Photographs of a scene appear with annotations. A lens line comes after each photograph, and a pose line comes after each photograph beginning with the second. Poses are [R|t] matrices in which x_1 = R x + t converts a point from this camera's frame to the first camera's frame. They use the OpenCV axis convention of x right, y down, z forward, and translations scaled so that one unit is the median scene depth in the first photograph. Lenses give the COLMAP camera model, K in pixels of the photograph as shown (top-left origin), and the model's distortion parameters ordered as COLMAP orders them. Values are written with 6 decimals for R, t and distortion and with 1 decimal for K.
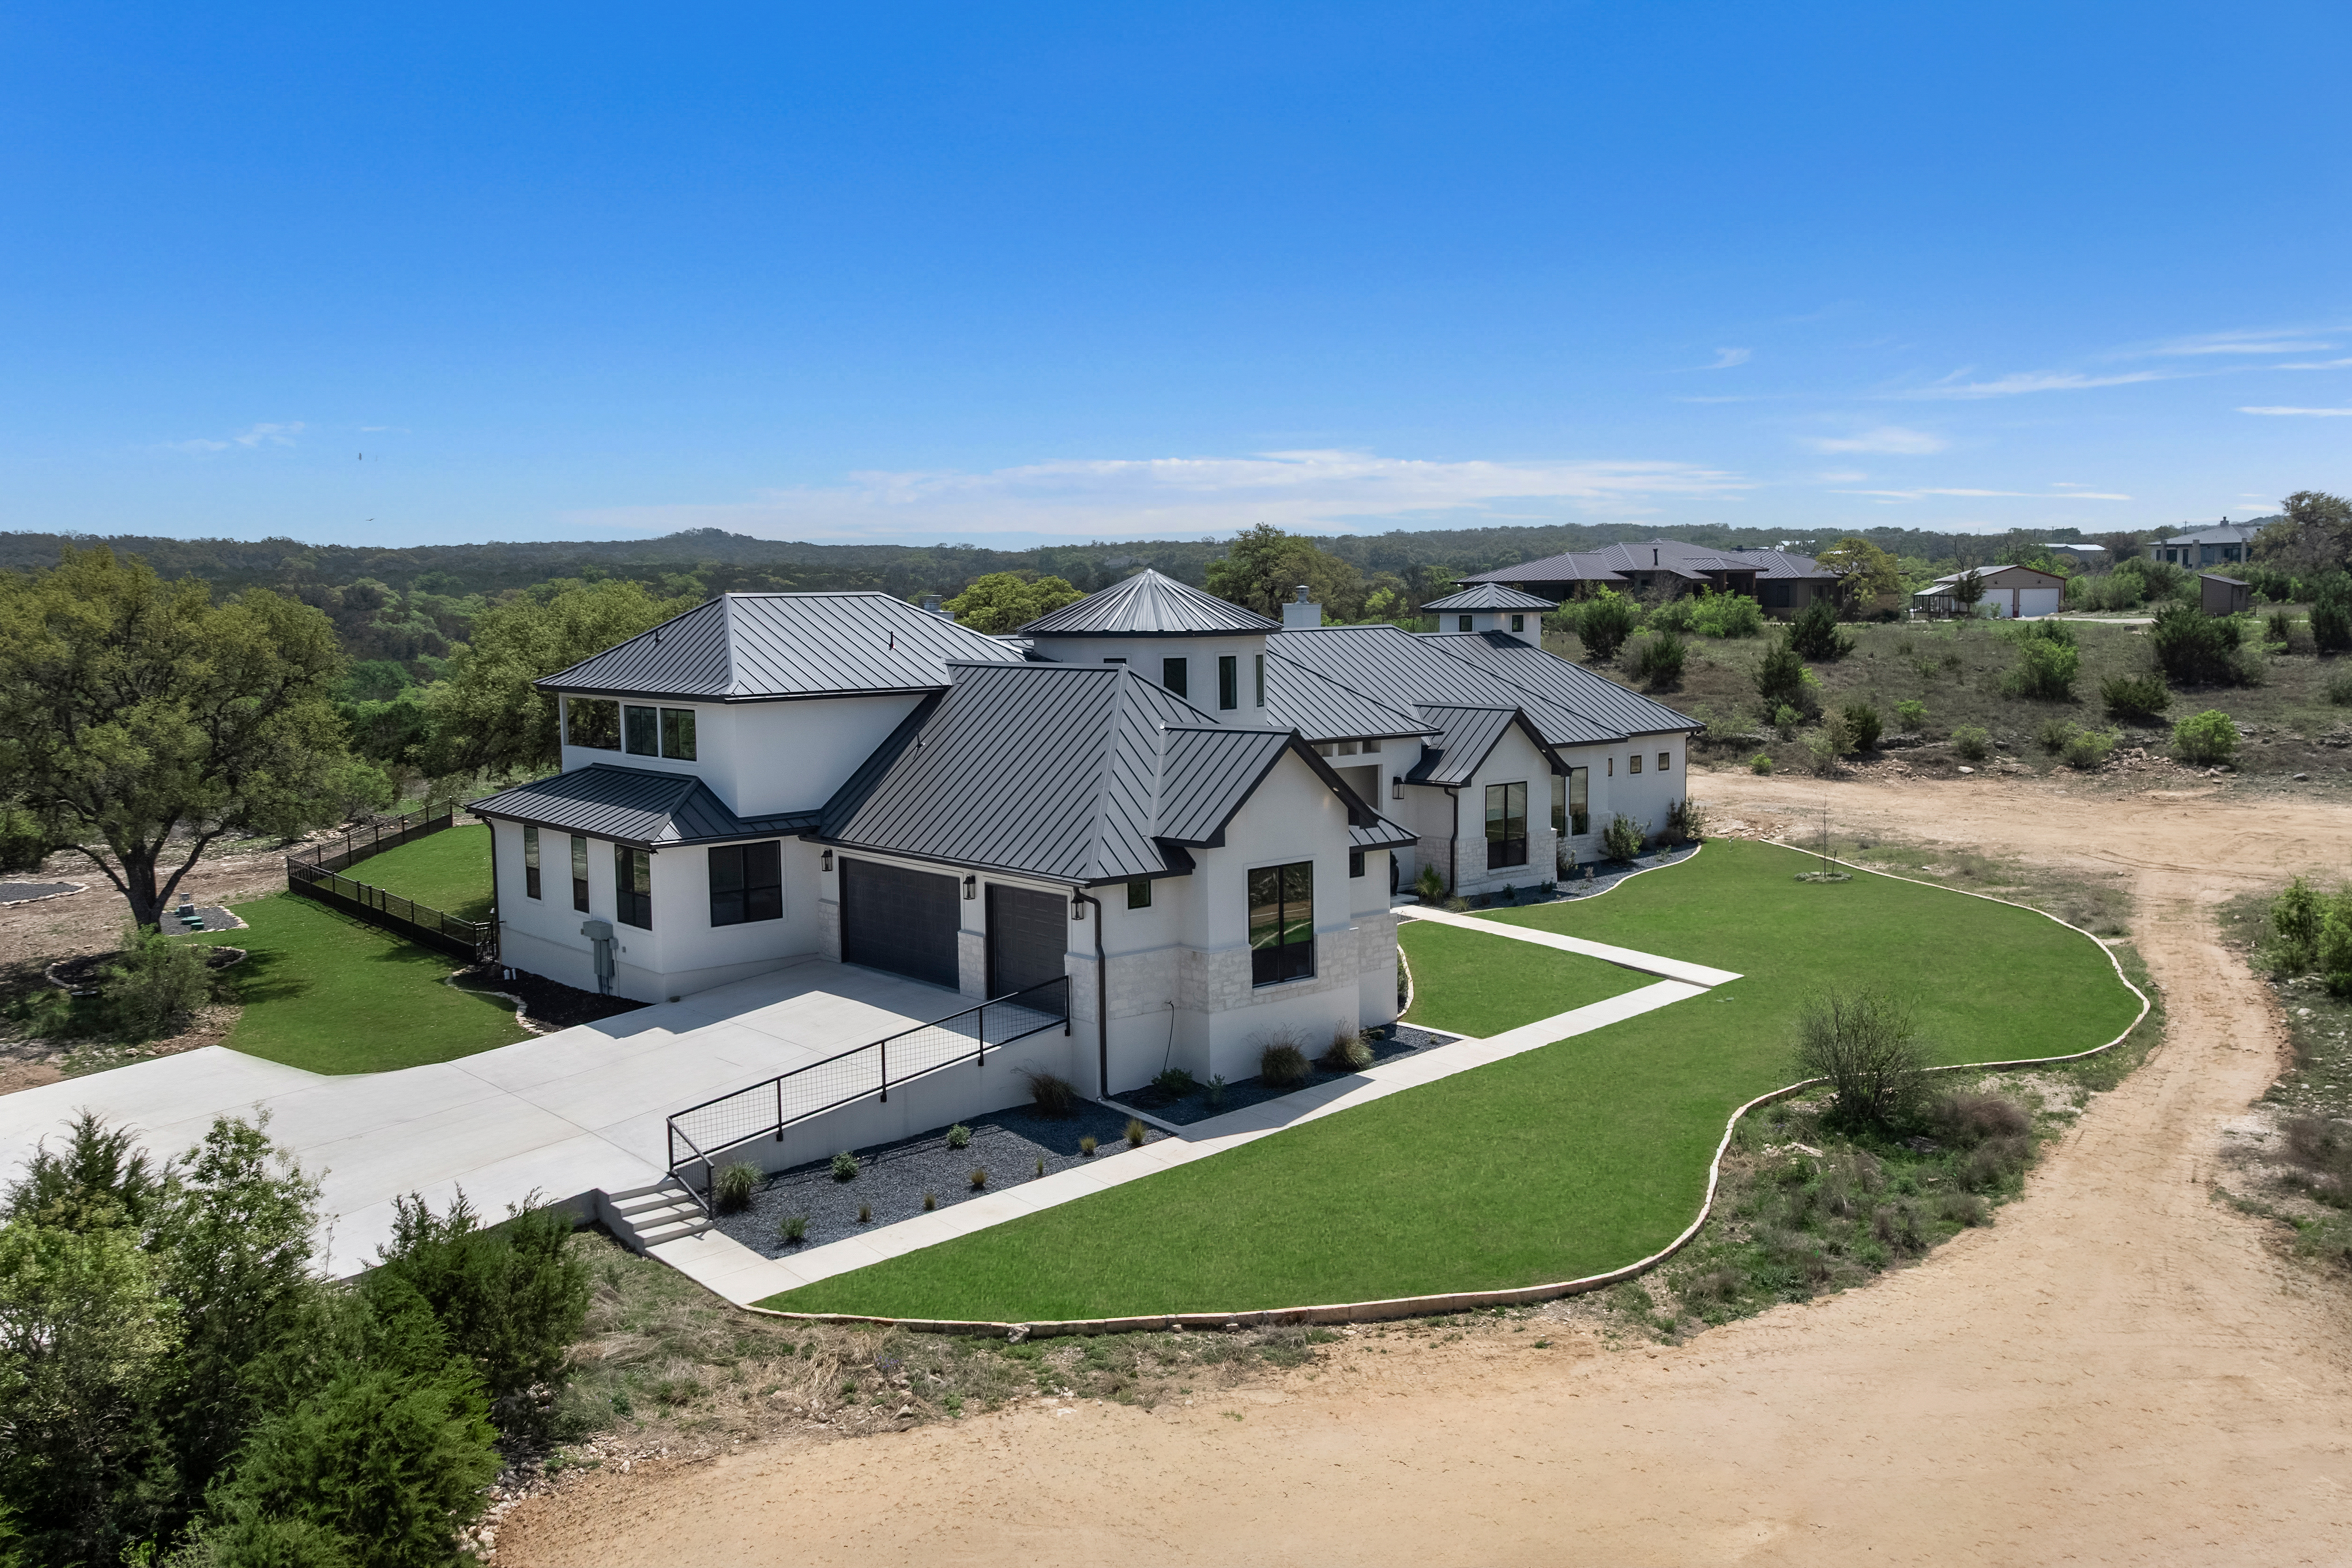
lens RADIAL K [[1984.2, 0, 1176.0], [0, 1984.2, 784.0], [0, 0, 1]] dist [-0.015164, -0.010189]
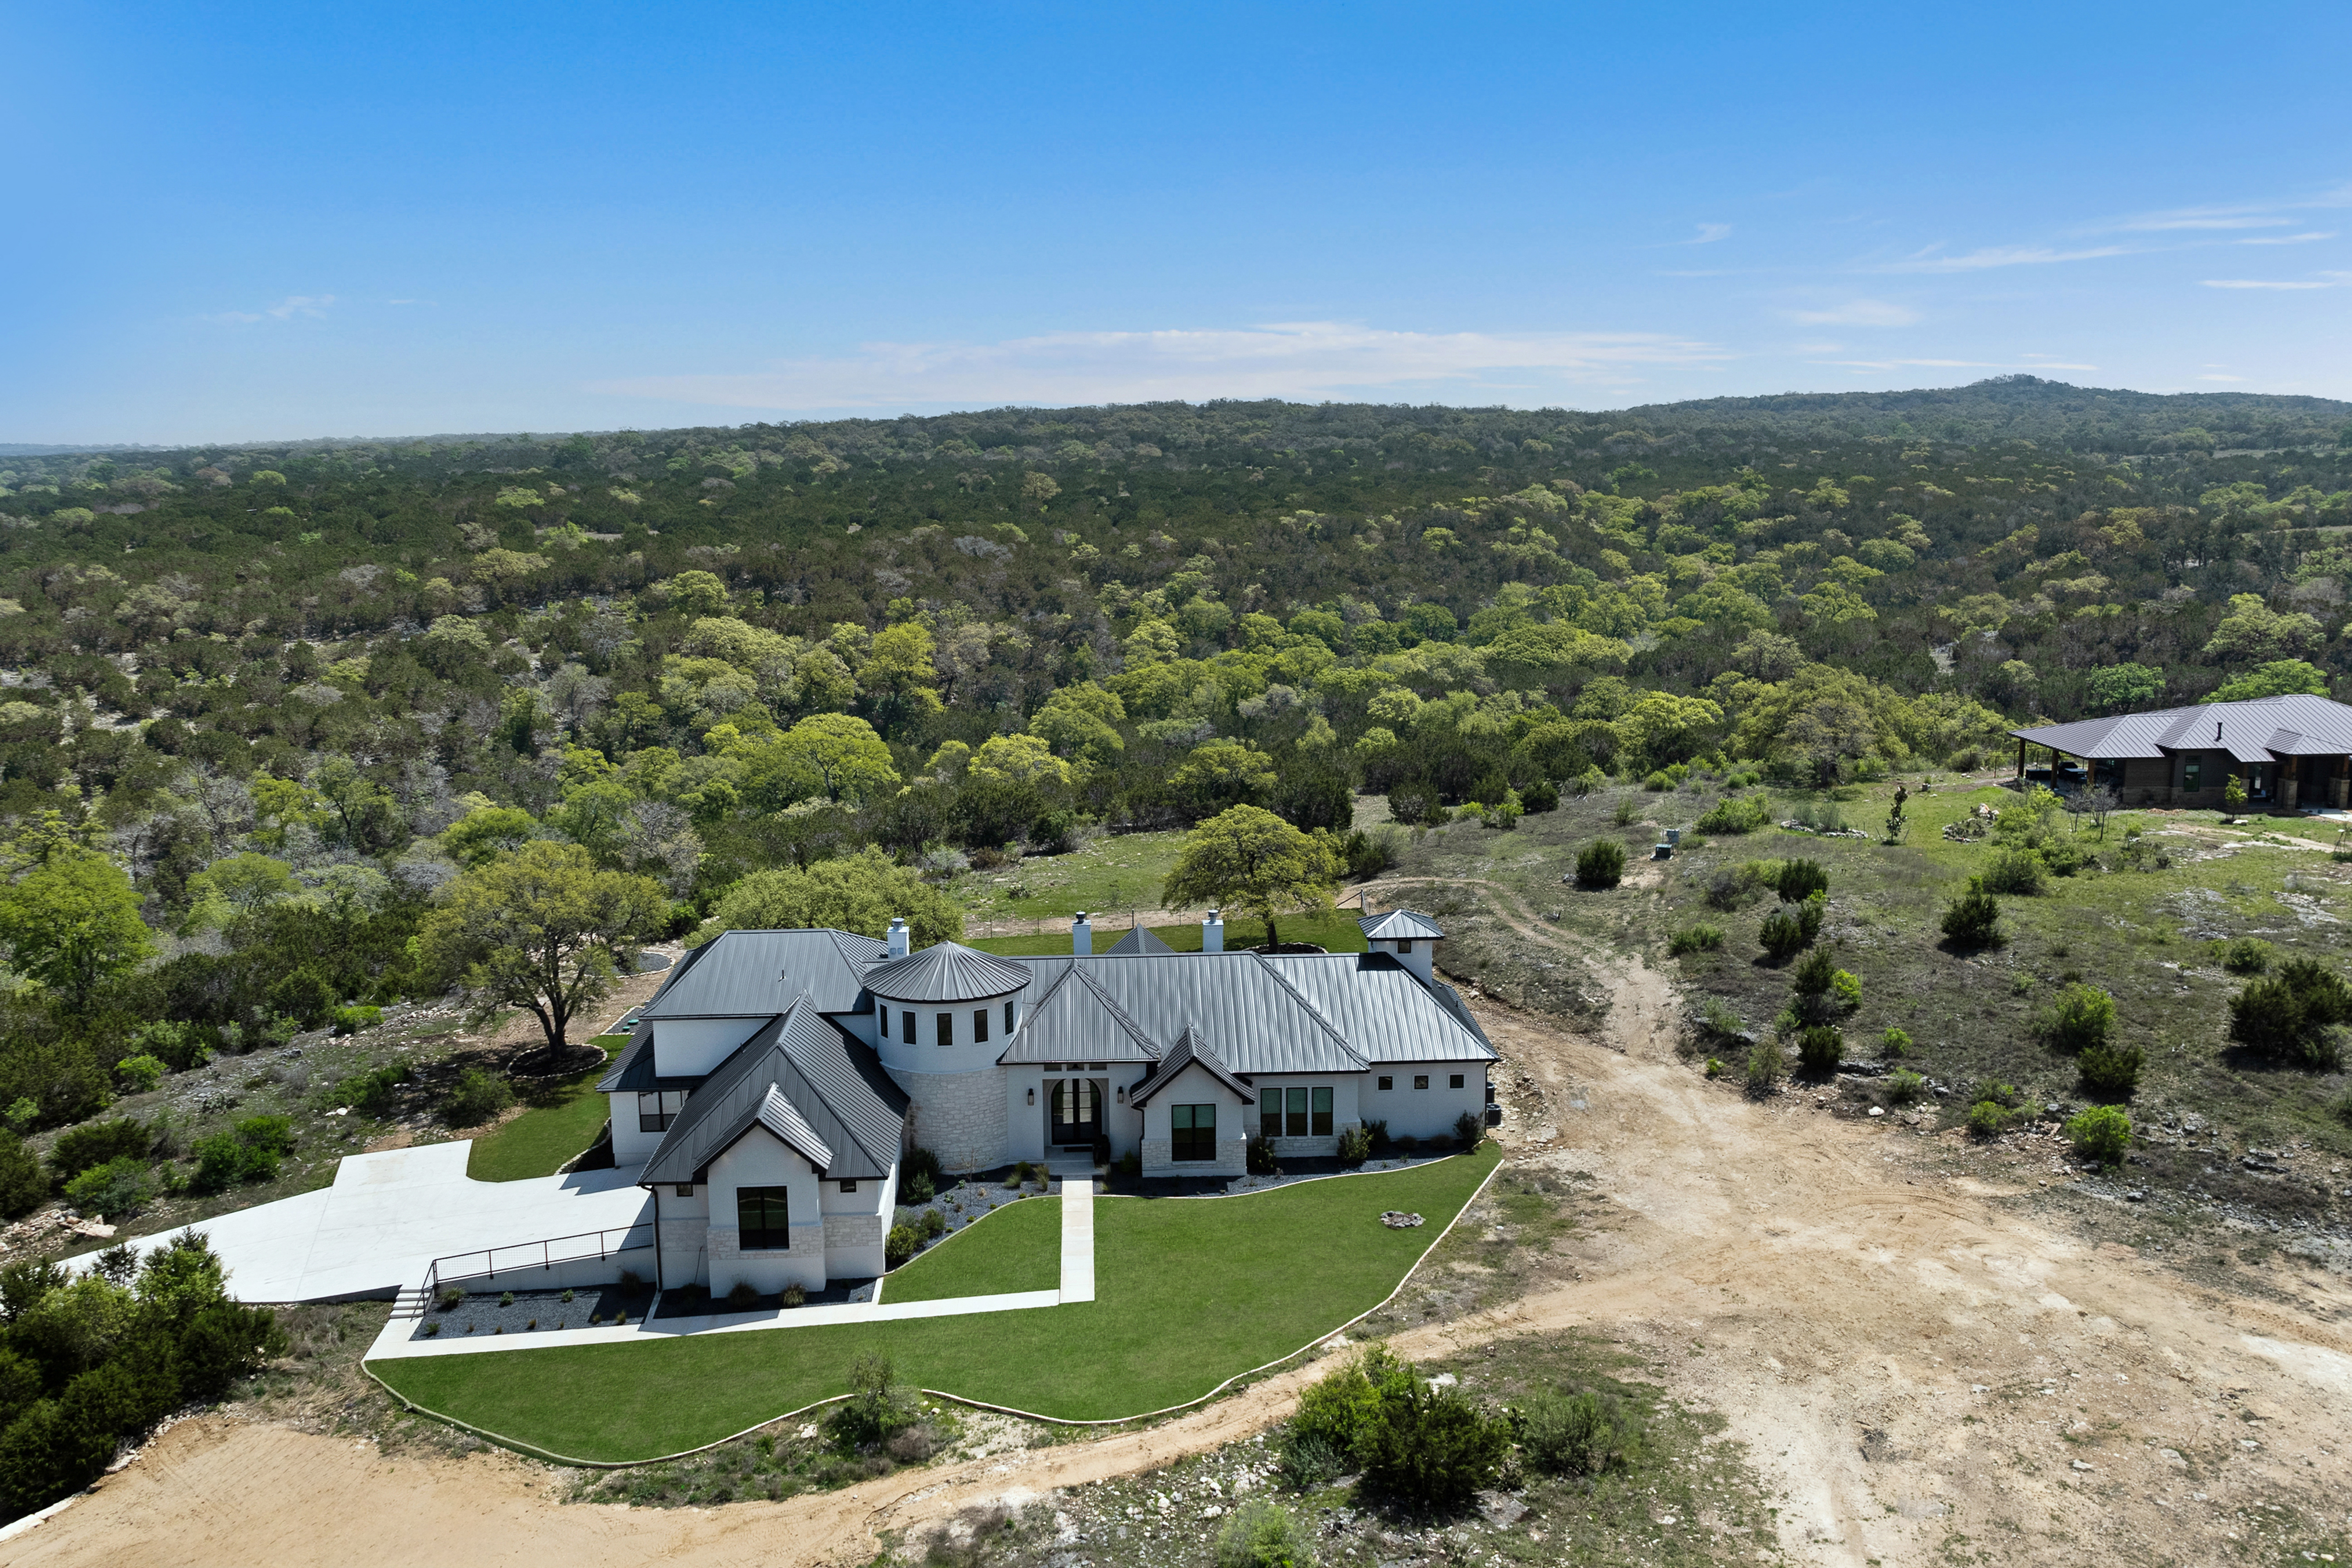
lens RADIAL K [[1984.2, 0, 1176.0], [0, 1984.2, 784.0], [0, 0, 1]] dist [-0.015164, -0.010189]
pose [[0.794982, 0.111711, -0.596259, 1.684329], [-0.059788, 0.992541, 0.106241, -0.653396], [0.603680, -0.048810, 0.795731, -0.239236]]
